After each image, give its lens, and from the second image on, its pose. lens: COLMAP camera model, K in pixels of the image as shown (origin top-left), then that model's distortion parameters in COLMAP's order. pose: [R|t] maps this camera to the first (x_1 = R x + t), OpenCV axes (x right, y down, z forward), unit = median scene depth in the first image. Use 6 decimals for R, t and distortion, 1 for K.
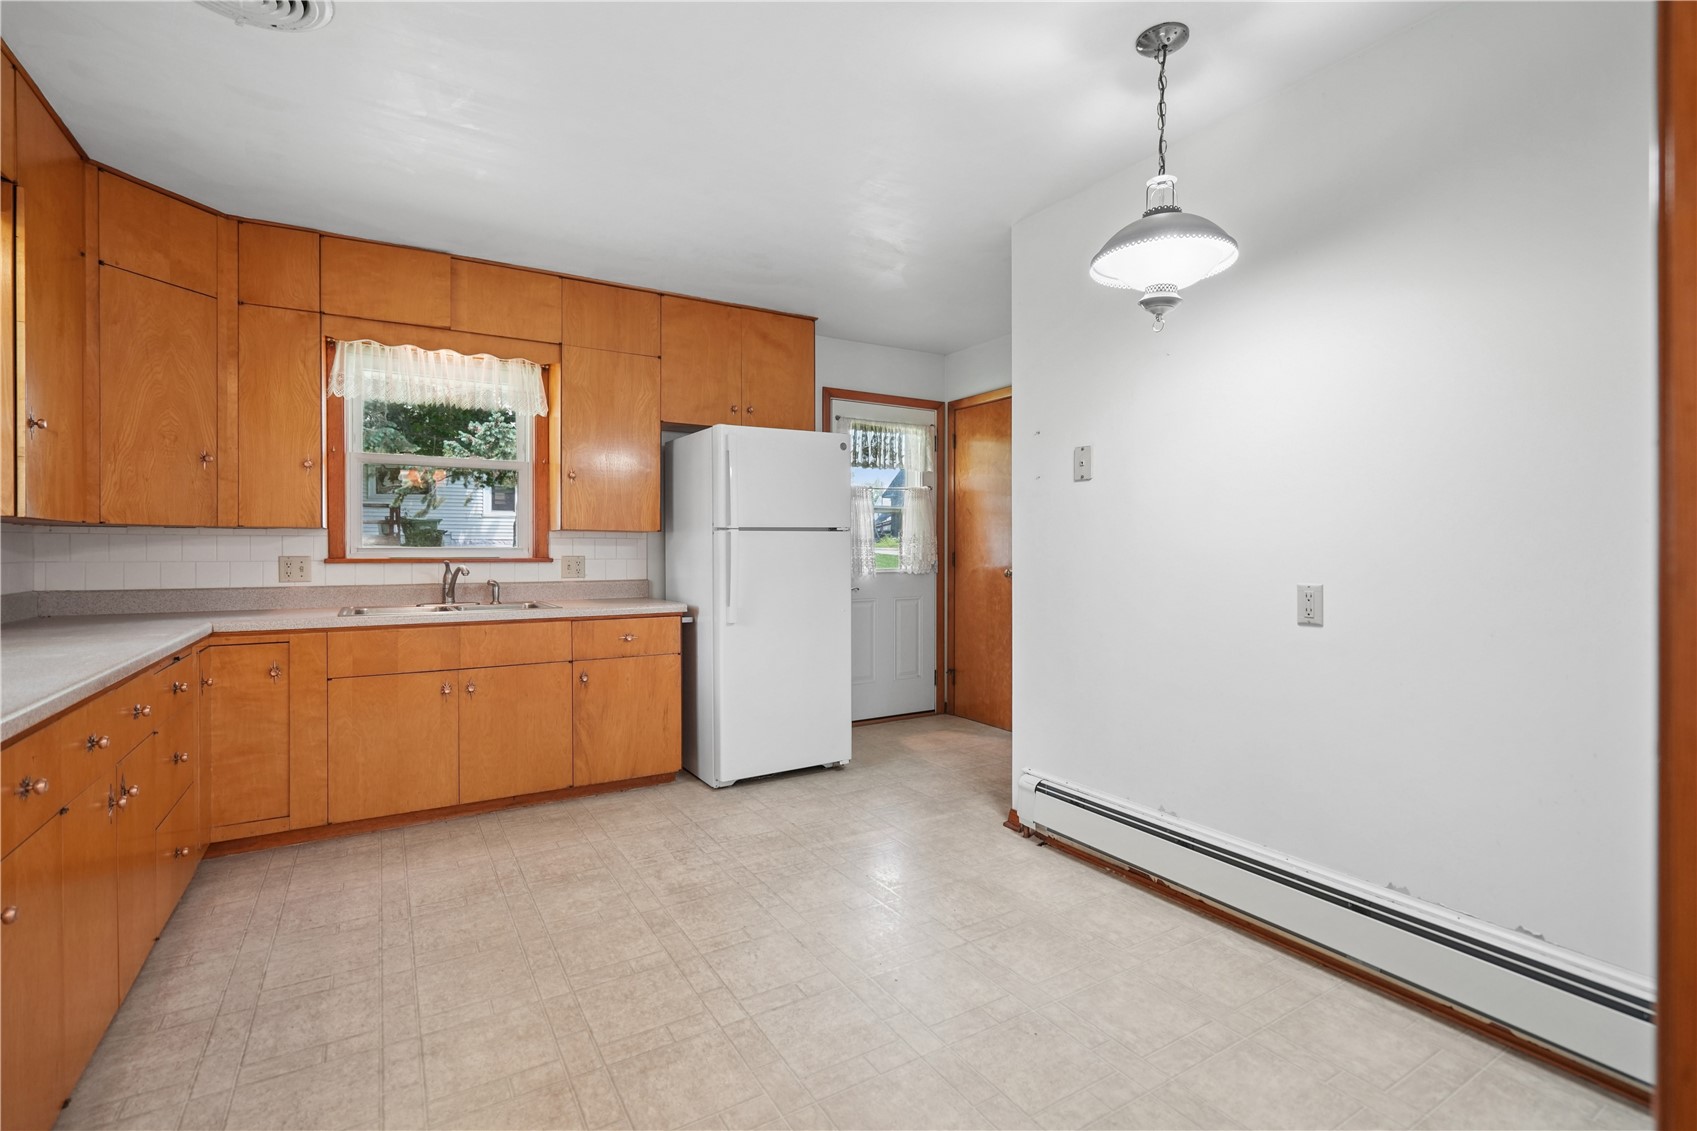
lens RADIAL K [[773.1, 0, 851.2], [0, 773.1, 552.8], [0, 0, 1]] dist [-0.001033, -0.000139]
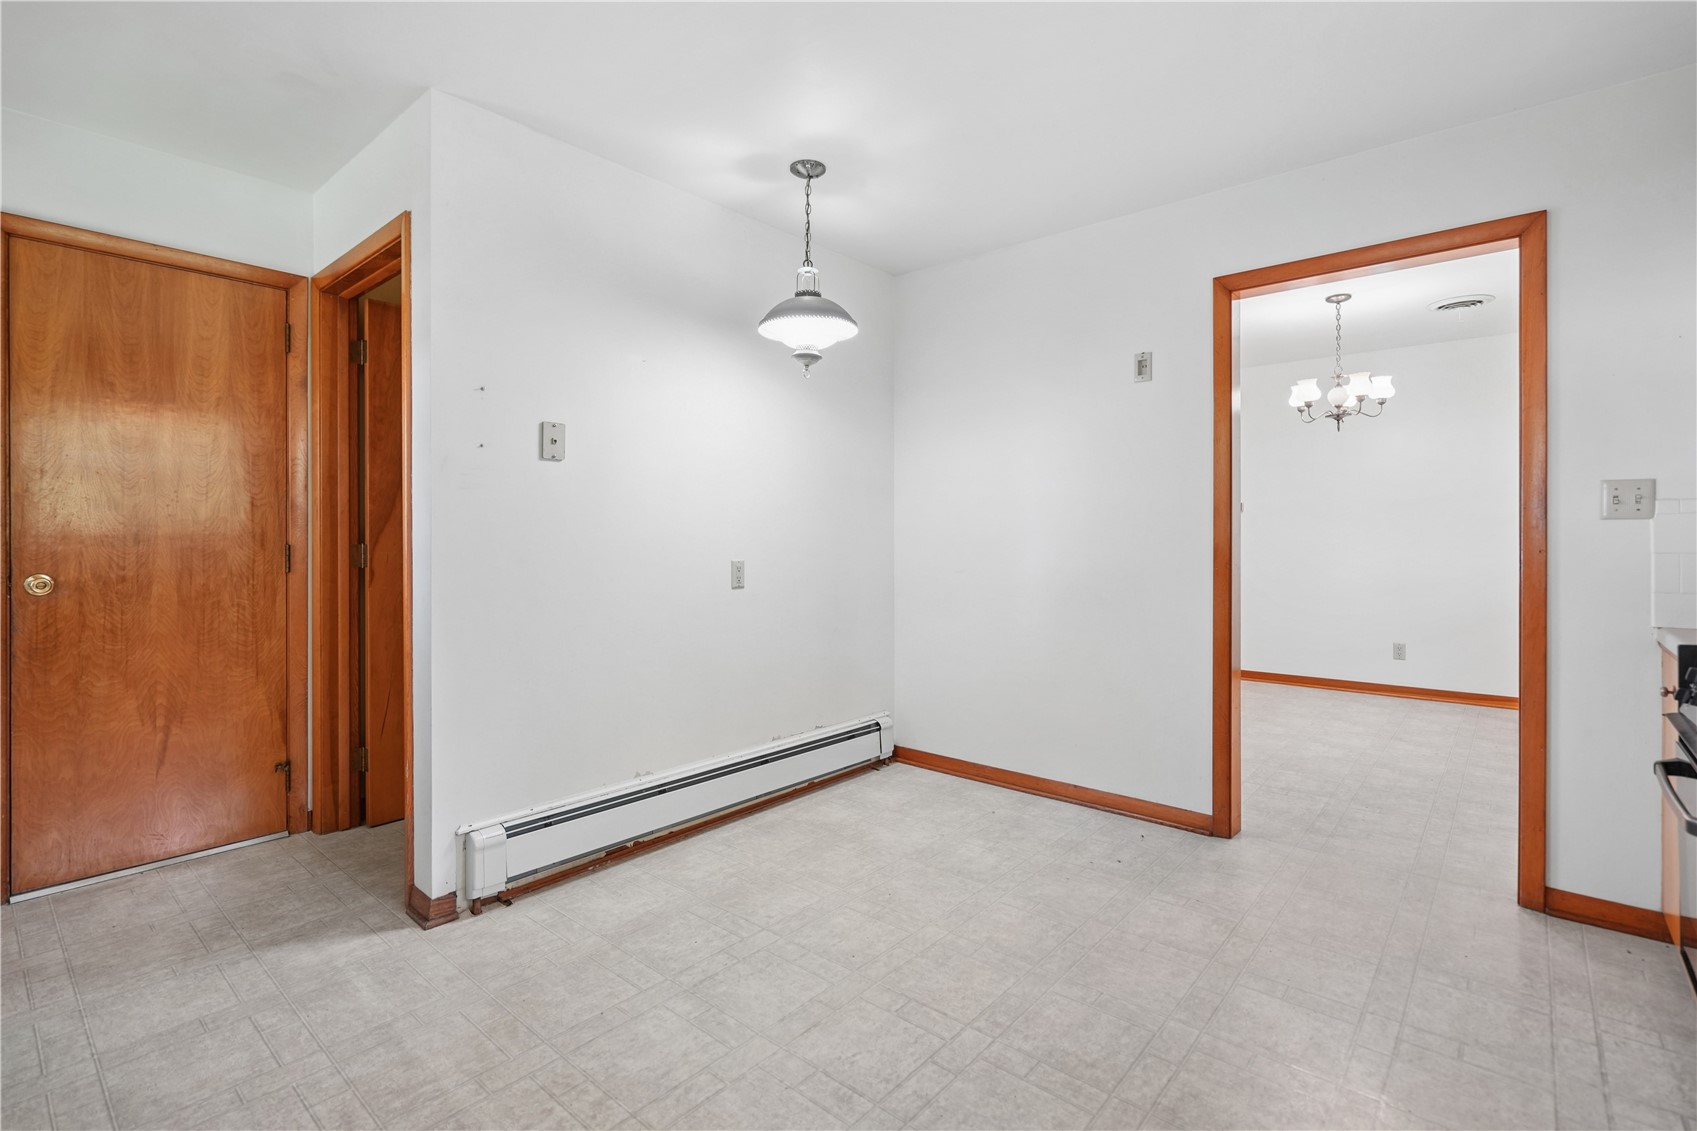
lens RADIAL K [[780.7, 0, 852.5], [0, 780.7, 539.2], [0, 0, 1]] dist [-0.002103, -0.000142]
pose [[-0.307486, -0.003398, 0.951547, -0.877459], [0.005795, 0.999968, 0.005443, -0.005945], [-0.951535, 0.007188, -0.307456, 1.248329]]
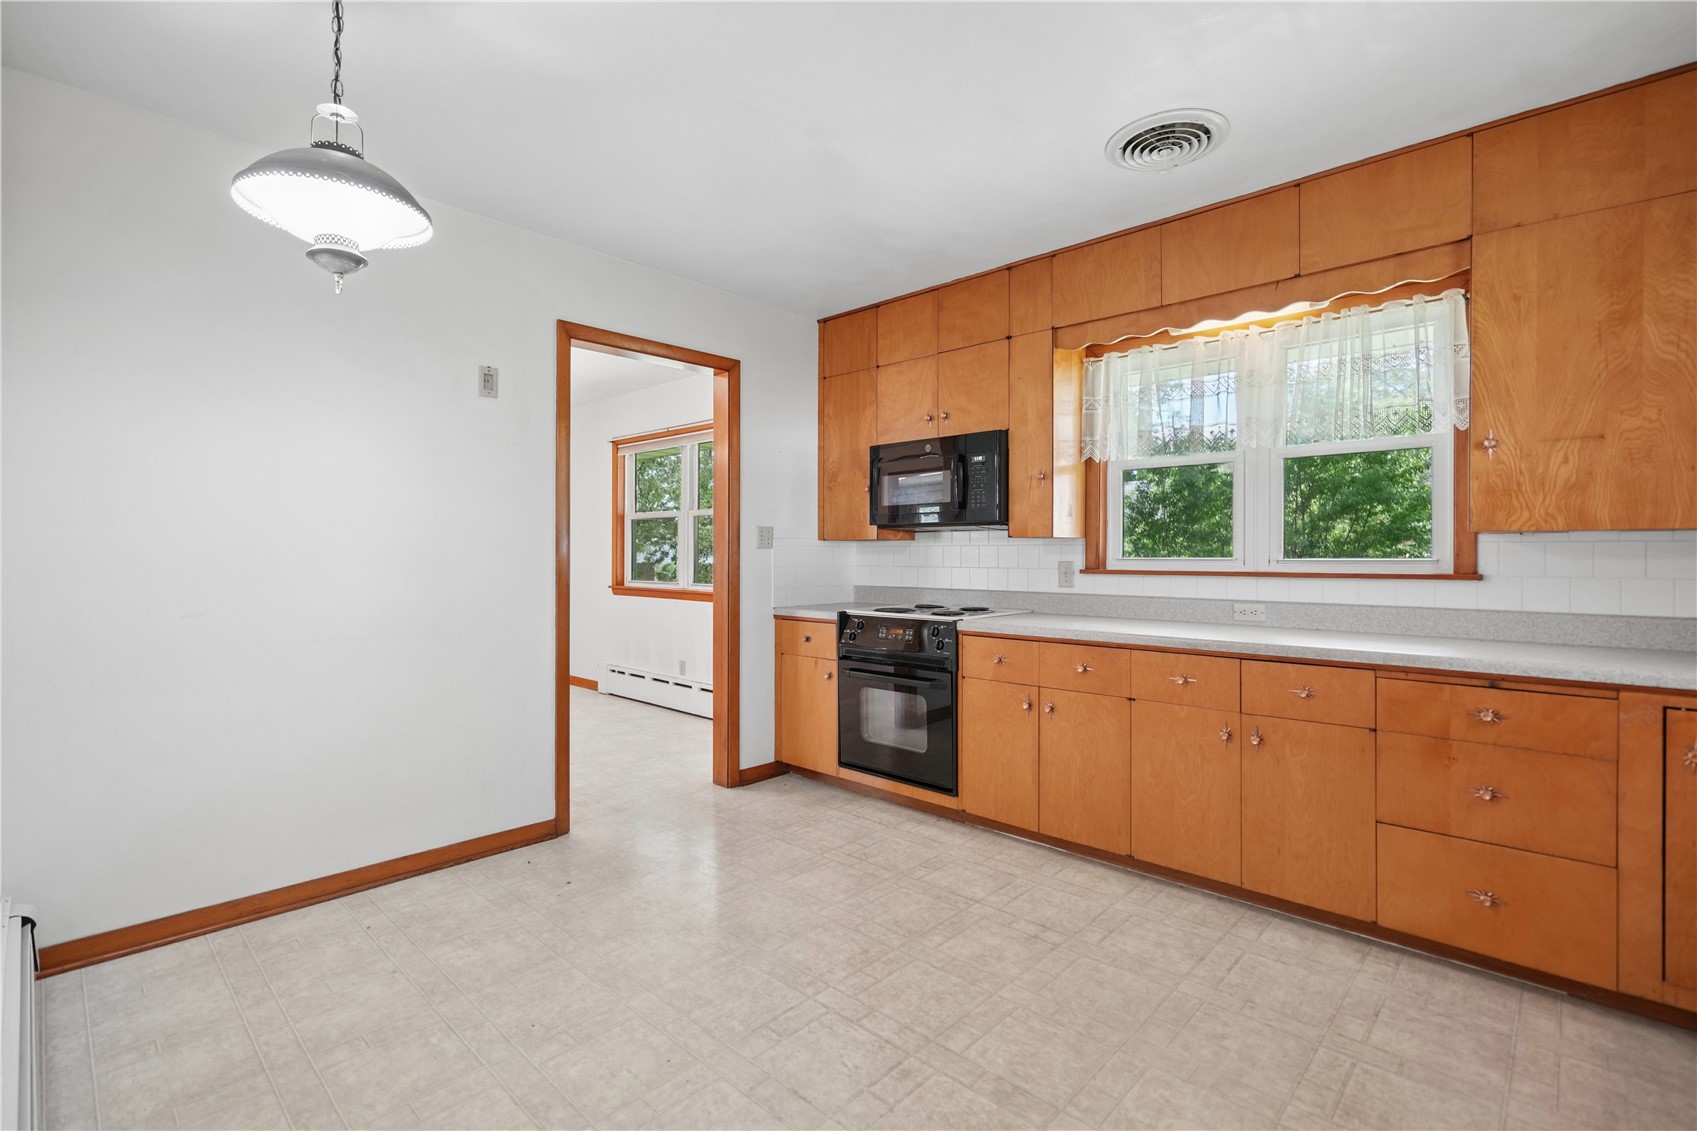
lens RADIAL K [[773.1, 0, 851.2], [0, 773.1, 552.8], [0, 0, 1]] dist [-0.001033, -0.000139]
pose [[-0.964669, -0.001761, -0.263459, 0.085269], [-0.002530, 0.999993, 0.002577, -0.015787], [0.263453, 0.003152, -0.964667, 1.787659]]
